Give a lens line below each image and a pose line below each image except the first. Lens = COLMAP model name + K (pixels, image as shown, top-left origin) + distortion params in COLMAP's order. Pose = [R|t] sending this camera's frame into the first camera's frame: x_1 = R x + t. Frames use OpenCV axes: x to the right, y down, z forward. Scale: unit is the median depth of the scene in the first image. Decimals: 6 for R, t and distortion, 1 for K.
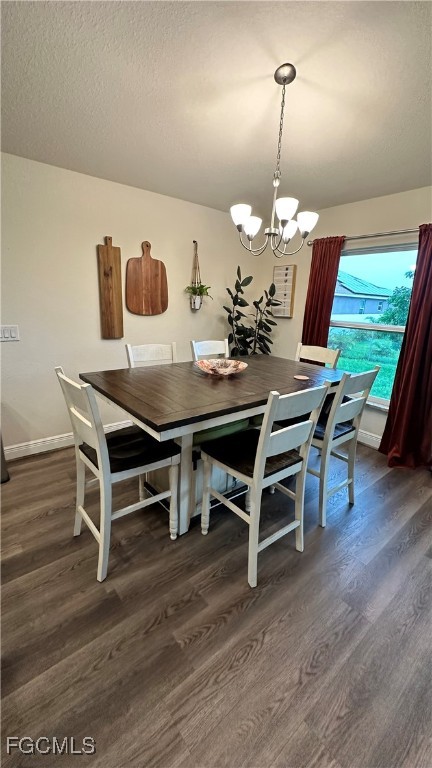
lens RADIAL K [[307.1, 0, 216.5], [0, 307.1, 382.6], [0, 0, 1]] dist [-0.001140, 0.000046]
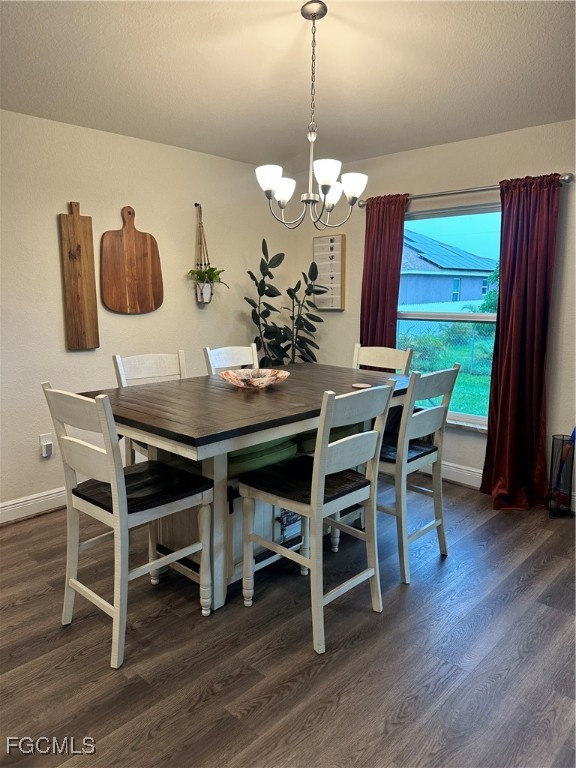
lens RADIAL K [[535.0, 0, 284.4], [0, 535.0, 386.4], [0, 0, 1]] dist [0.116808, -0.149963]
pose [[0.991470, -0.057033, 0.117198, -0.075139], [0.066276, 0.994861, -0.076543, 0.083468], [-0.112230, 0.083657, 0.990154, -0.320252]]
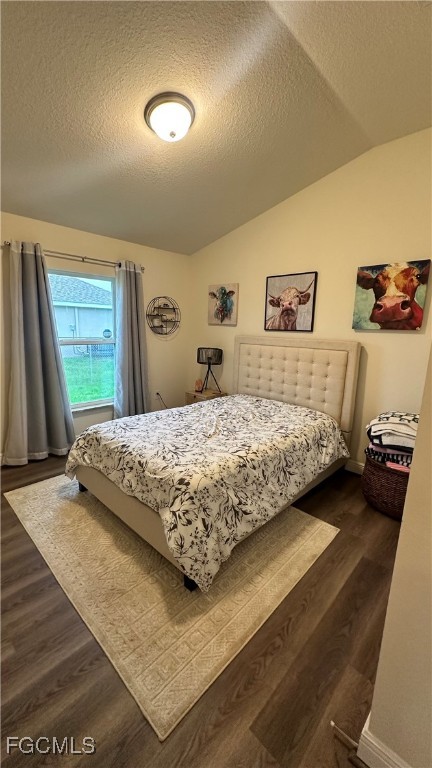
lens RADIAL K [[307.1, 0, 216.5], [0, 307.1, 382.6], [0, 0, 1]] dist [-0.001140, 0.000046]
pose [[-0.990421, -0.039794, -0.132220, 0.150971], [-0.093052, 0.899826, 0.426210, -0.284114], [0.102014, 0.434431, -0.894910, 1.103194]]
